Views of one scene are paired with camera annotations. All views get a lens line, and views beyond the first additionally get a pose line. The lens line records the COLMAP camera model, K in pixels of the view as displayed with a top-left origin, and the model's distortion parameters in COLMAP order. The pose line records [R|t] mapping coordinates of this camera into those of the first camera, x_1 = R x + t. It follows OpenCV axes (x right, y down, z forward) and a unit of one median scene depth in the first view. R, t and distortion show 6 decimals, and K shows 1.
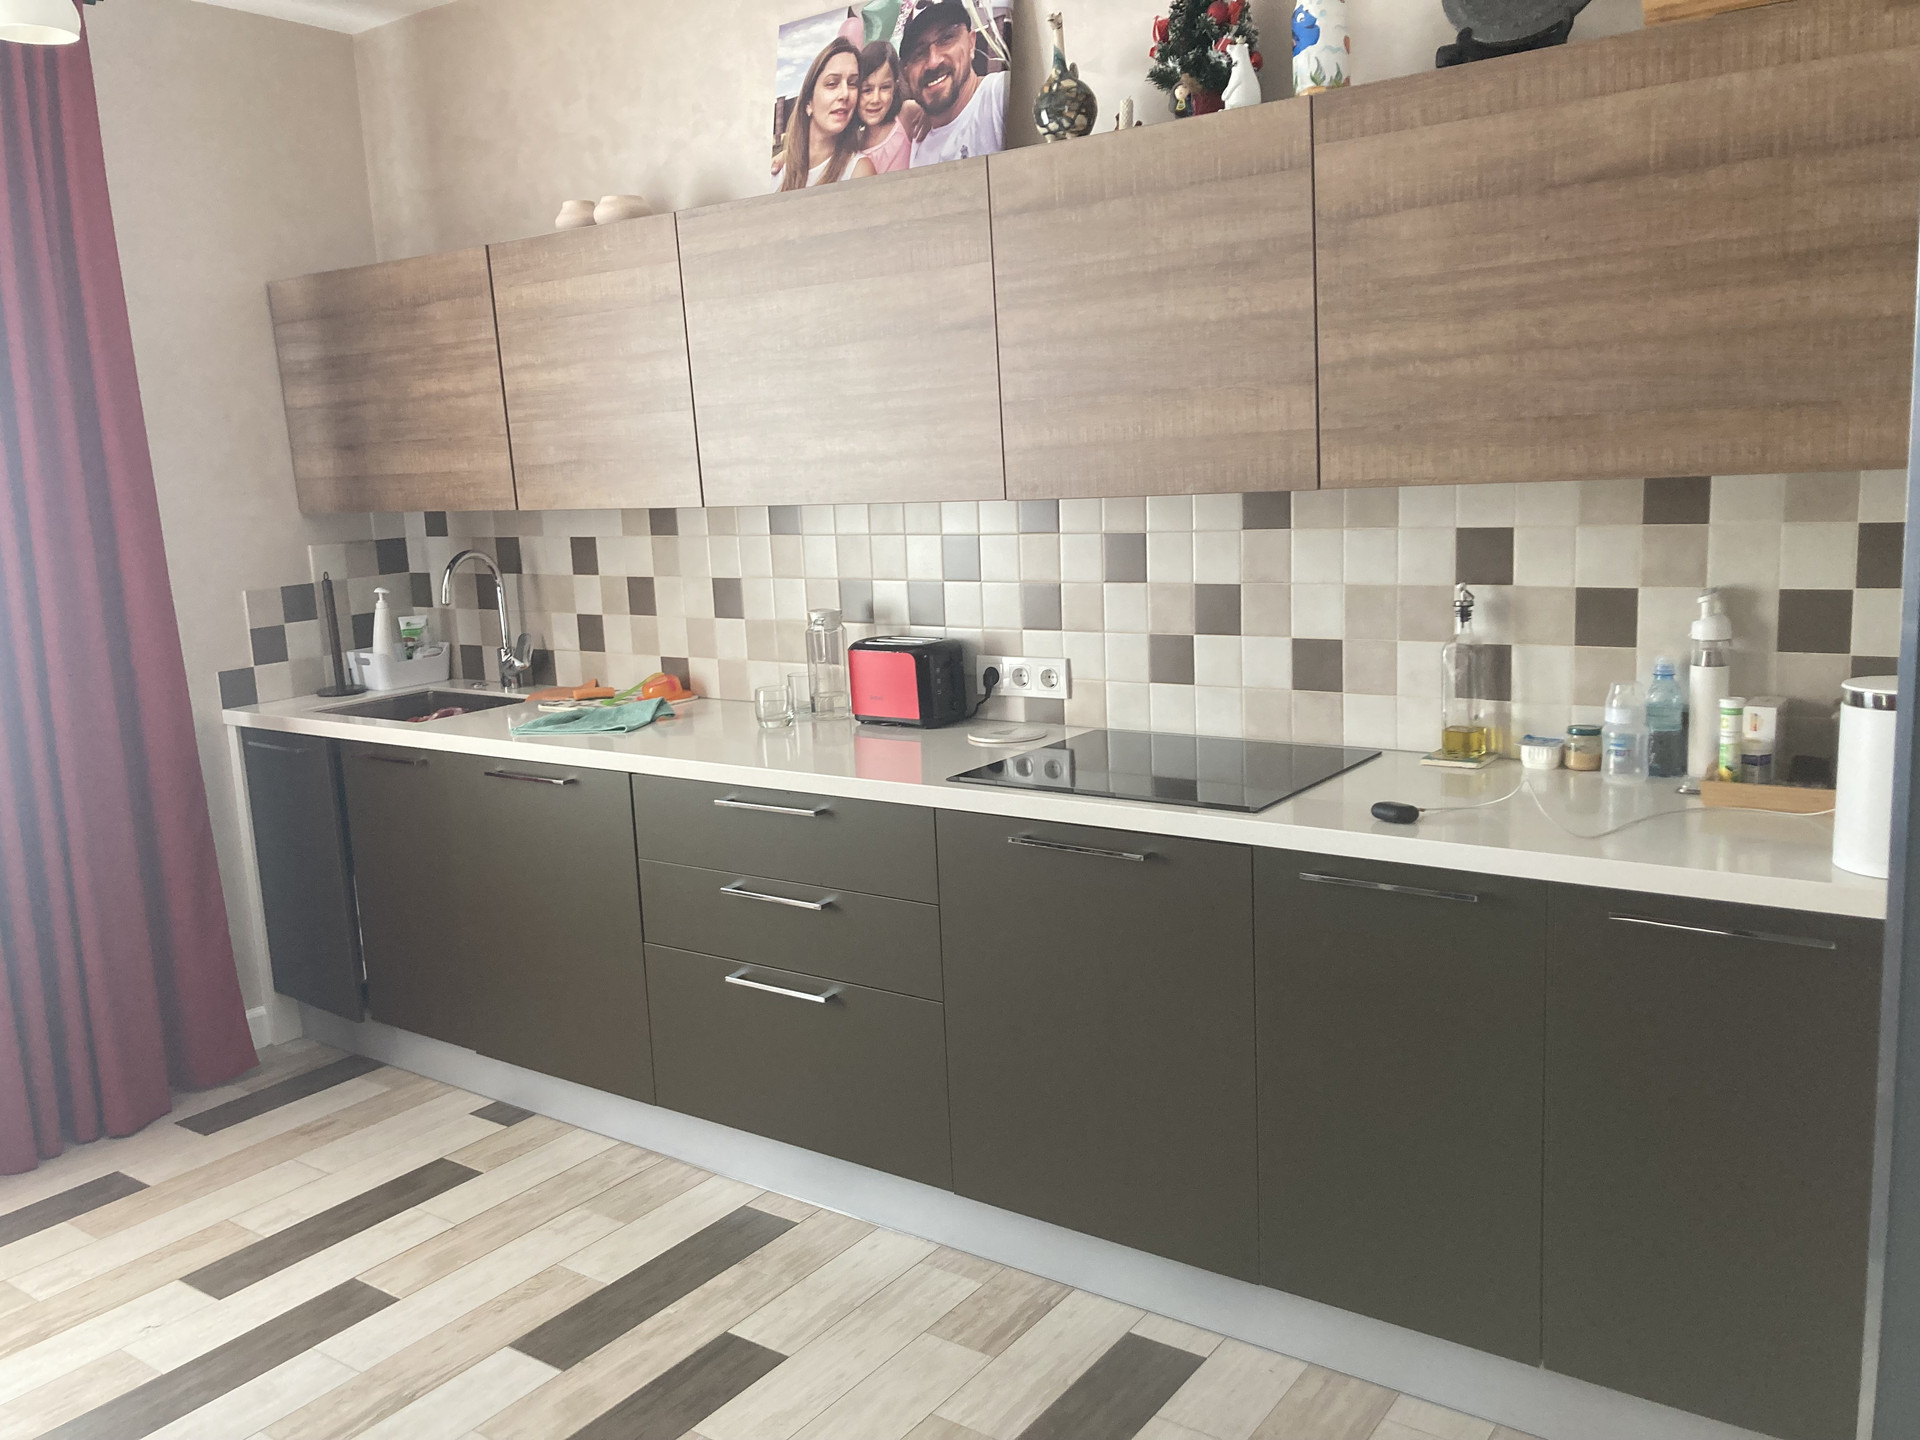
lens RADIAL K [[1548.4, 0, 958.6], [0, 1548.4, 718.0], [0, 0, 1]] dist [0.022405, -0.053161]
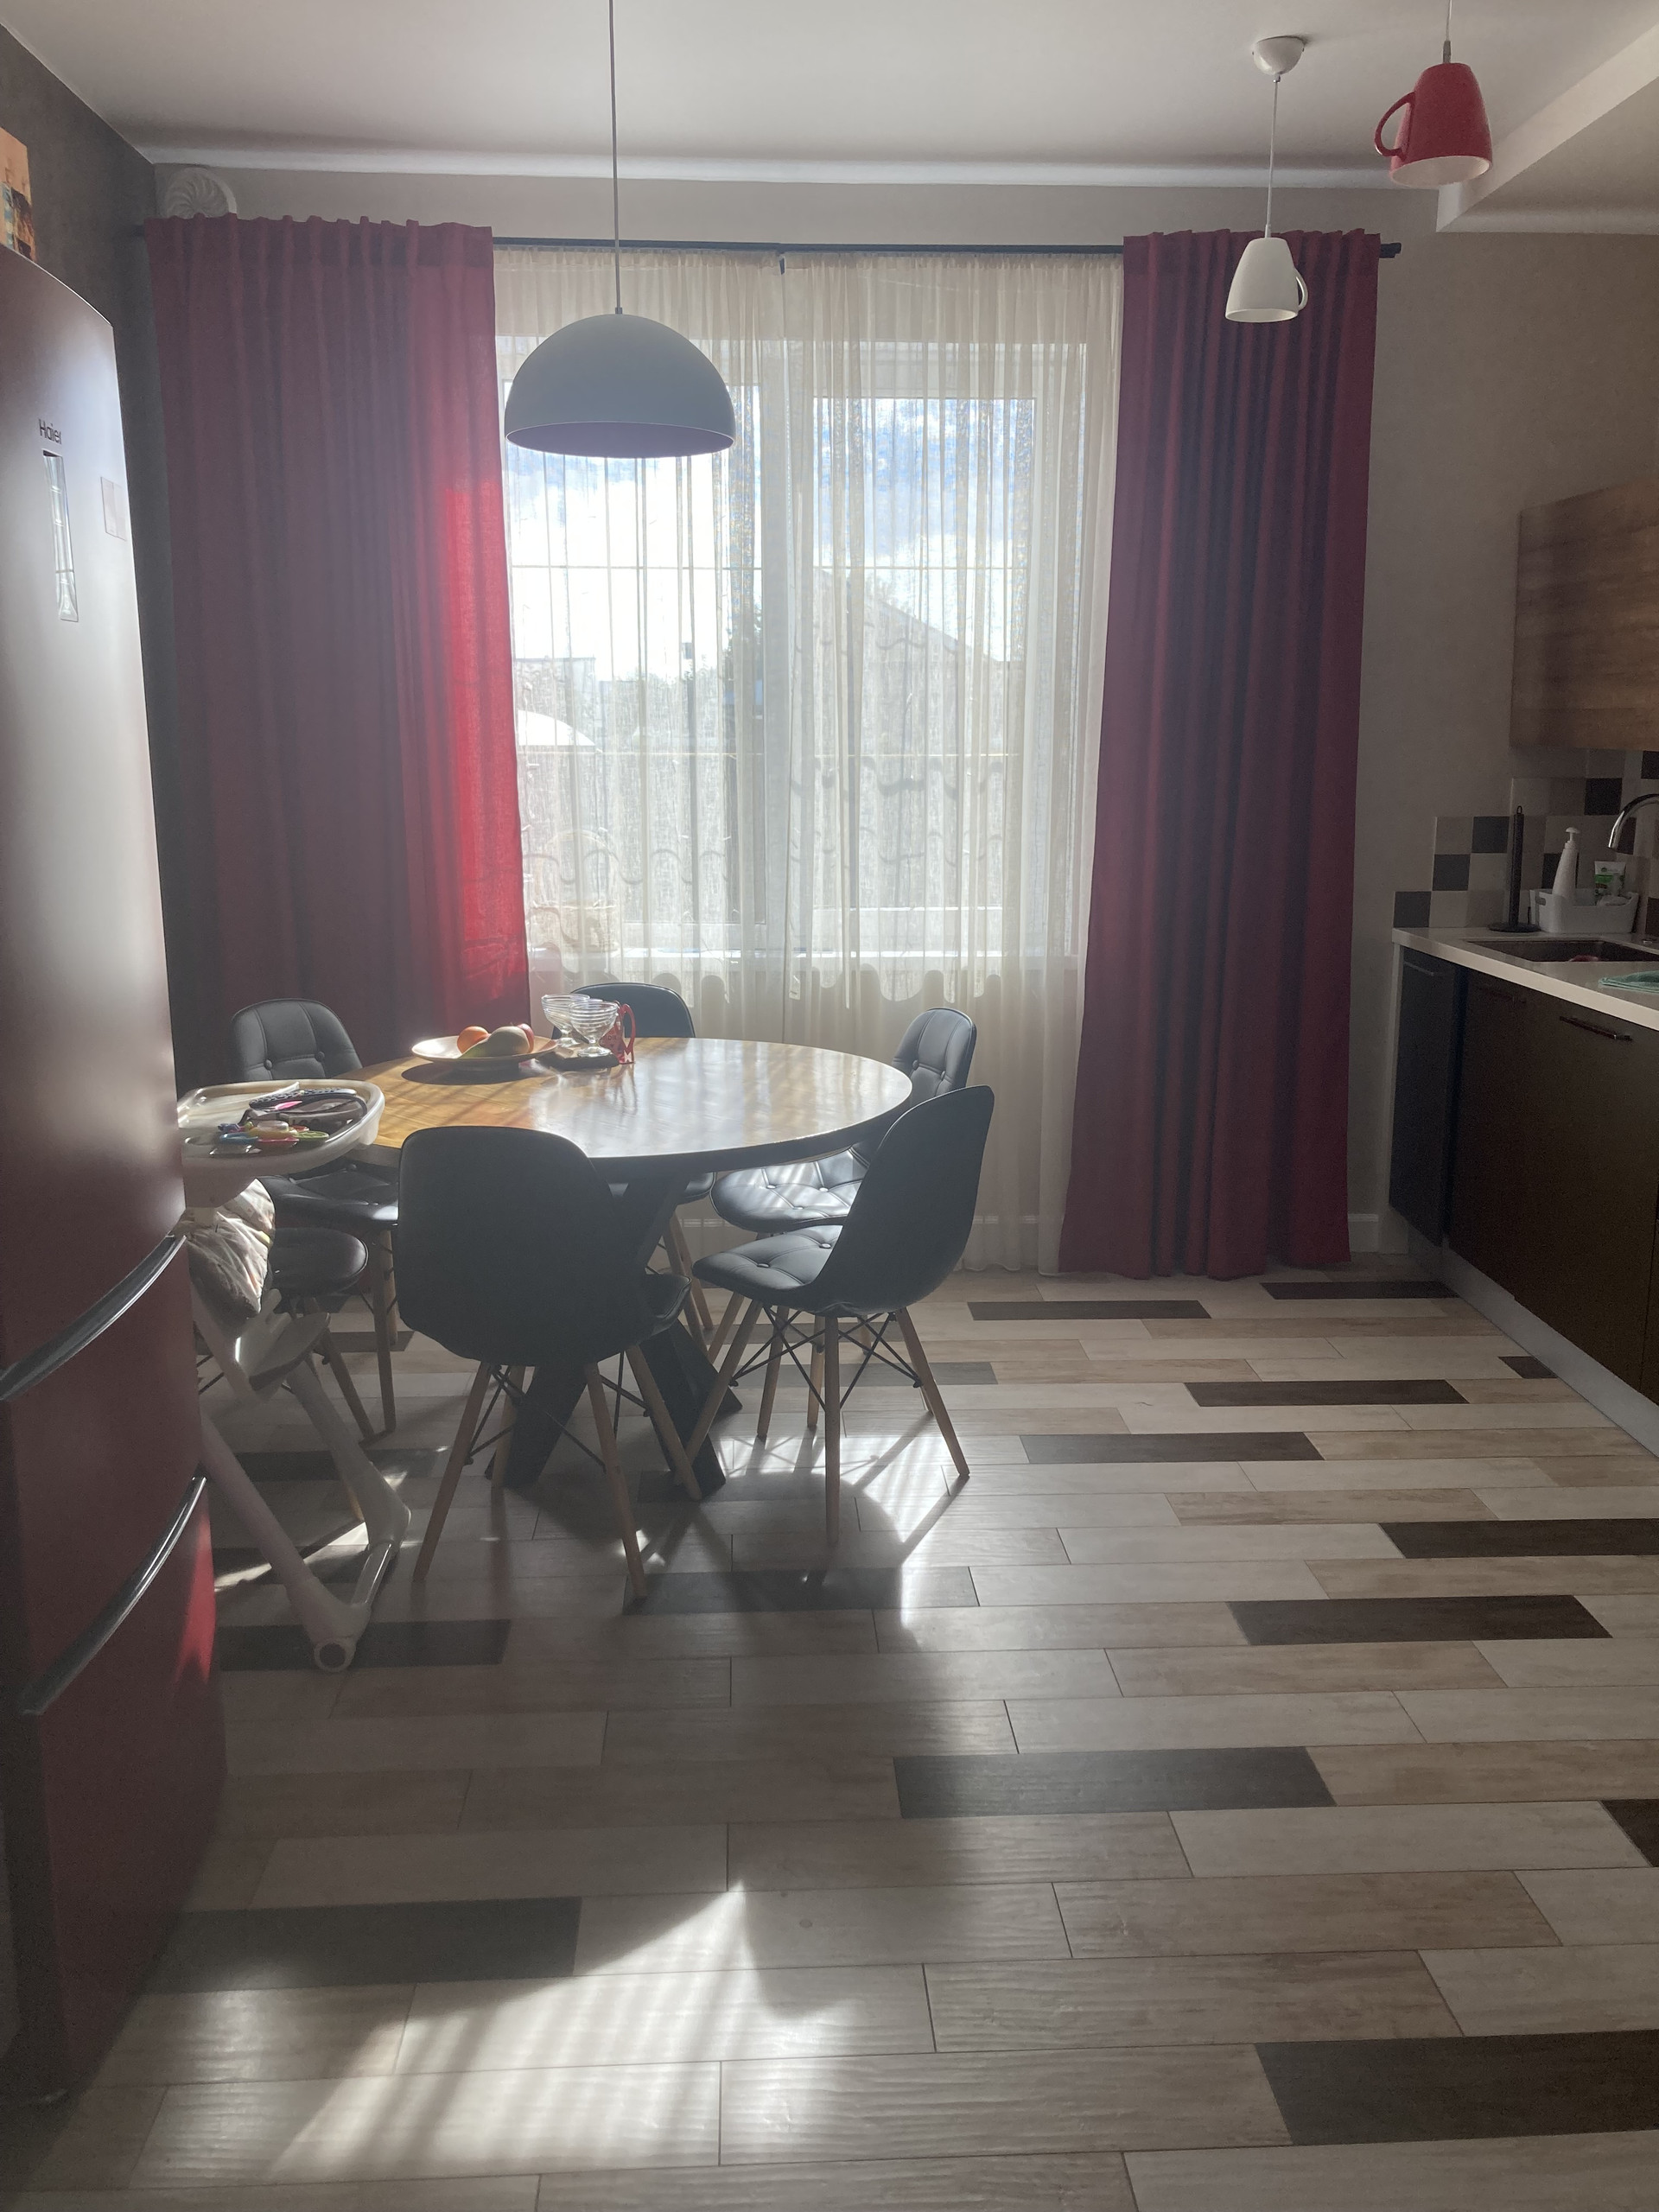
lens RADIAL K [[1783.9, 0, 822.3], [0, 1783.9, 1103.2], [0, 0, 1]] dist [0.022405, -0.053161]
pose [[0.615146, 0.204294, -0.761485, 0.249671], [-0.156584, 0.978262, 0.135960, 0.006932], [0.772707, 0.035602, 0.633763, -0.068853]]
